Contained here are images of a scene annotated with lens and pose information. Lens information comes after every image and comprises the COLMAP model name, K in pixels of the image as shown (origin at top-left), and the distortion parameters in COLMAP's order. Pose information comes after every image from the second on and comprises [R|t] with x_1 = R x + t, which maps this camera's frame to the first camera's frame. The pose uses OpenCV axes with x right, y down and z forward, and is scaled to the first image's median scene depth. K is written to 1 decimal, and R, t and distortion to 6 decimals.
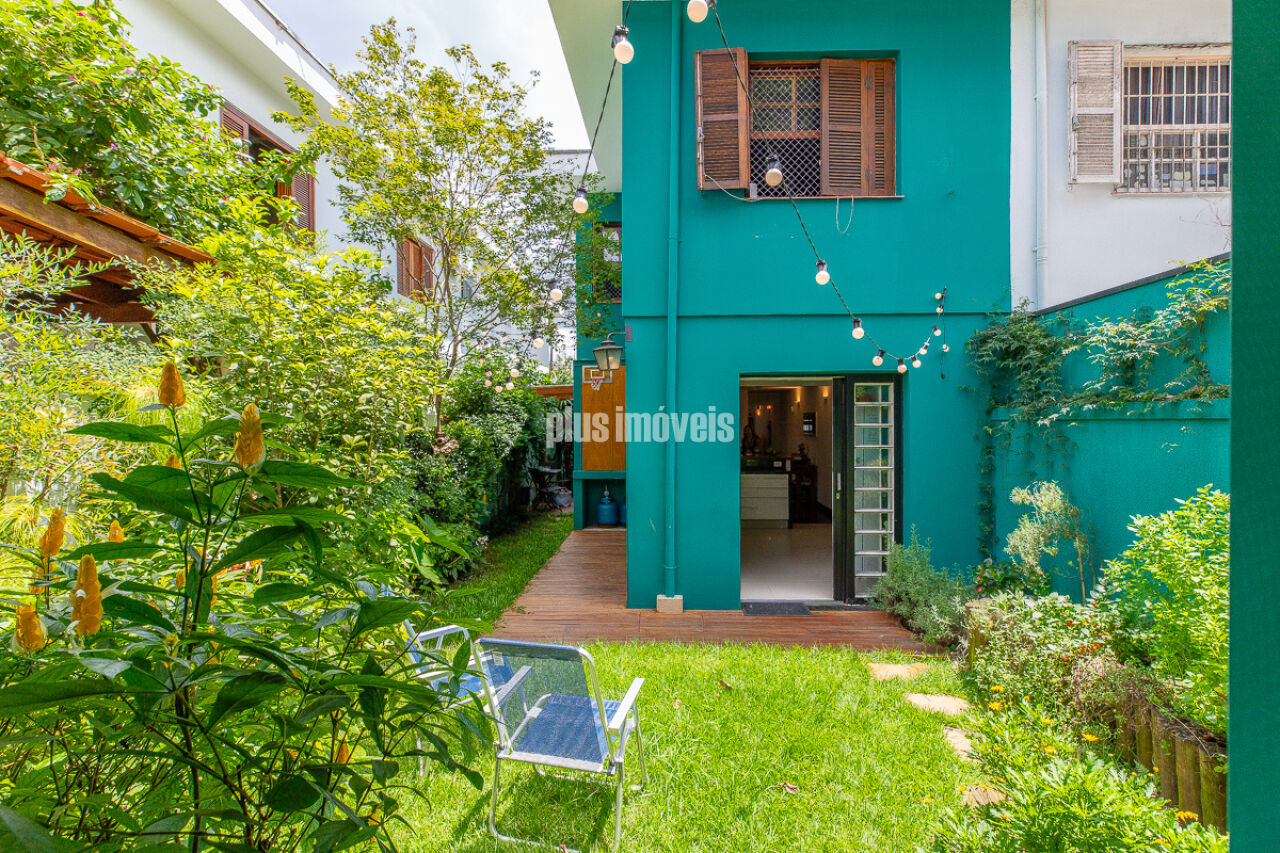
lens RADIAL K [[577.8, 0, 642.5], [0, 577.8, 418.9], [0, 0, 1]] dist [-0.000055, -0.000327]
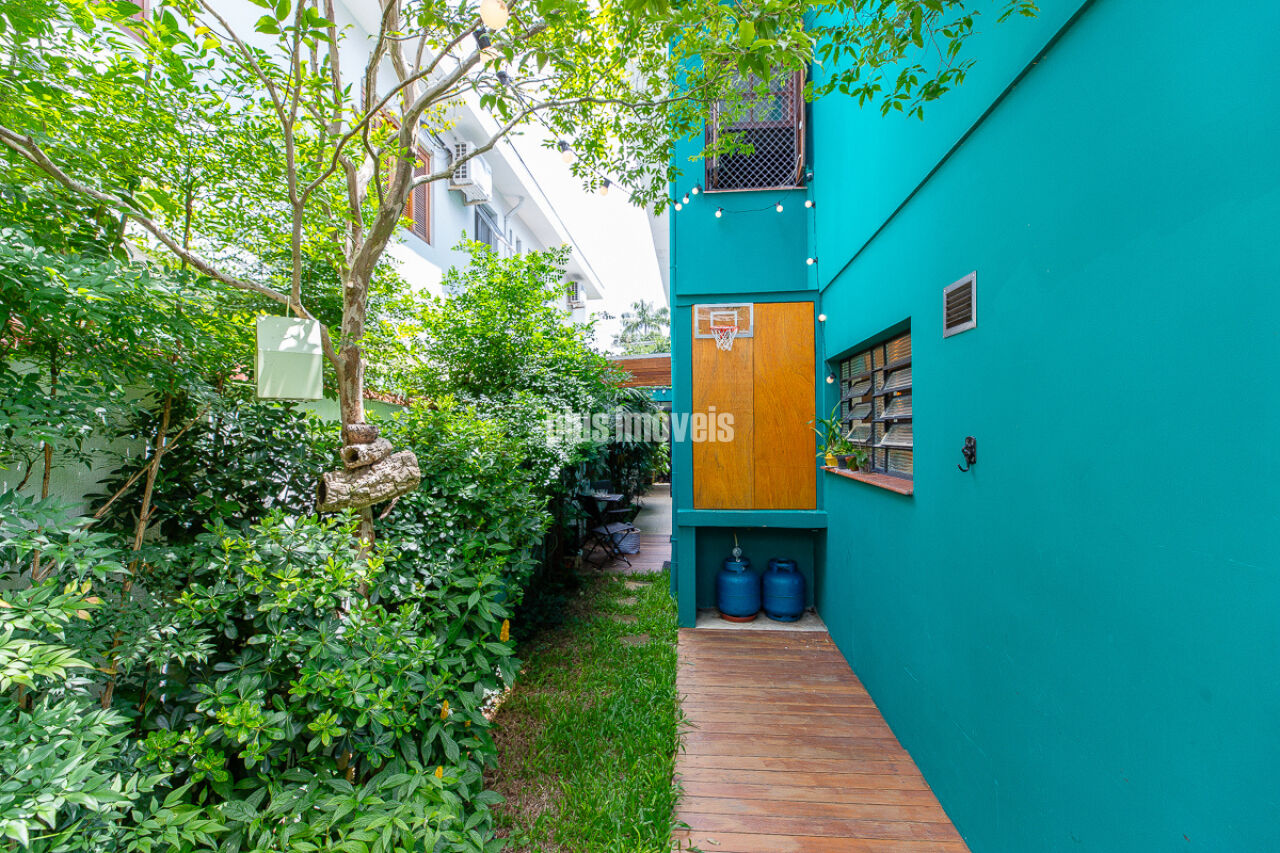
lens RADIAL K [[577.8, 0, 642.5], [0, 577.8, 418.9], [0, 0, 1]] dist [-0.000055, -0.000327]
pose [[0.999324, -0.000384, -0.036753, -0.189613], [-0.000089, 0.999917, -0.012864, 0.022881], [0.036755, 0.012858, 0.999242, 0.697806]]
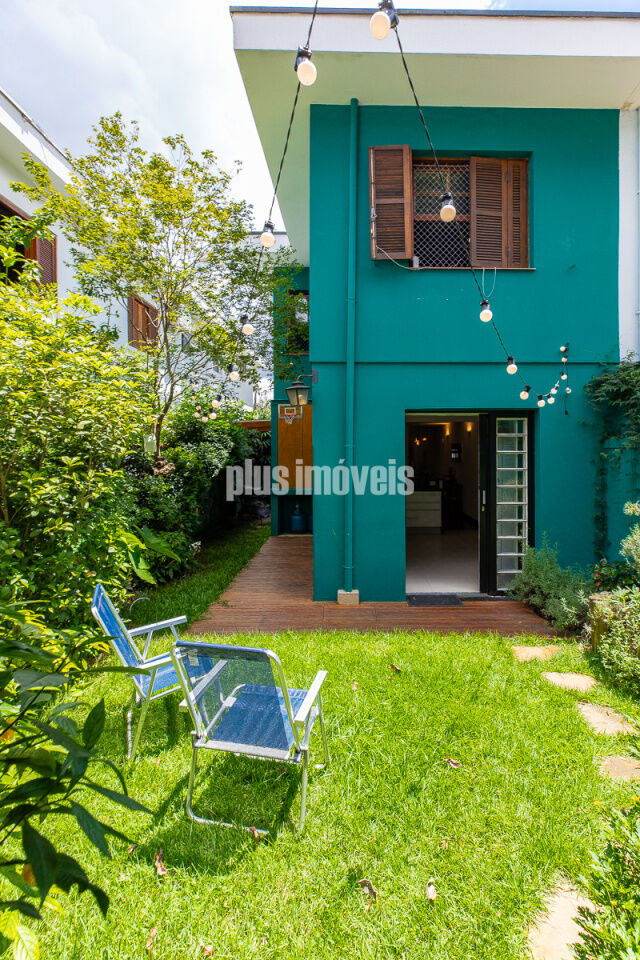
lens RADIAL K [[443.7, 0, 331.9], [0, 443.7, 447.7], [0, 0, 1]] dist [-0.002673, -0.000425]
pose [[0.999924, 0.001087, 0.012308, 0.000814], [-0.001054, 0.999996, -0.002682, 0.006288], [-0.012311, 0.002669, 0.999921, 0.061812]]
